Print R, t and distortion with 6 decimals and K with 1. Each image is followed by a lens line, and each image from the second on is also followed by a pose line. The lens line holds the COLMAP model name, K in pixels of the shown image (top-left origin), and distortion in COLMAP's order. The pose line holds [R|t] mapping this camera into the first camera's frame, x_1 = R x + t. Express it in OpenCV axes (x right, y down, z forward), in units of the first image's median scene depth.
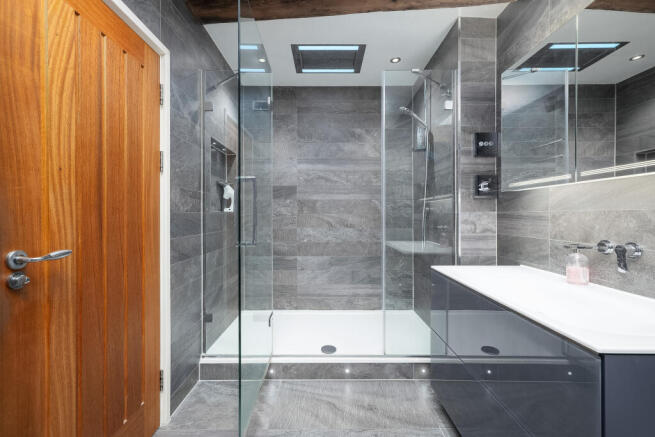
lens RADIAL K [[273.4, 0, 319.6], [0, 273.4, 216.1], [0, 0, 1]] dist [0.001169, 0.001218]
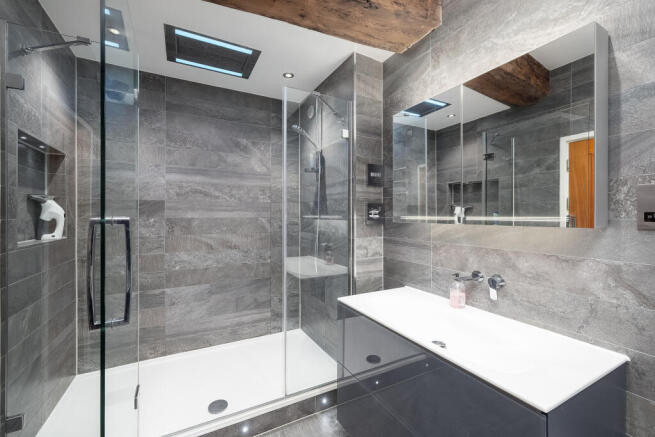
lens RADIAL K [[273.4, 0, 319.6], [0, 273.4, 216.1], [0, 0, 1]] dist [0.001169, 0.001218]
pose [[0.883995, -0.003143, 0.467485, -0.089473], [0.007390, 0.999946, -0.007252, -0.087192], [-0.467437, 0.009865, 0.883971, 0.135410]]
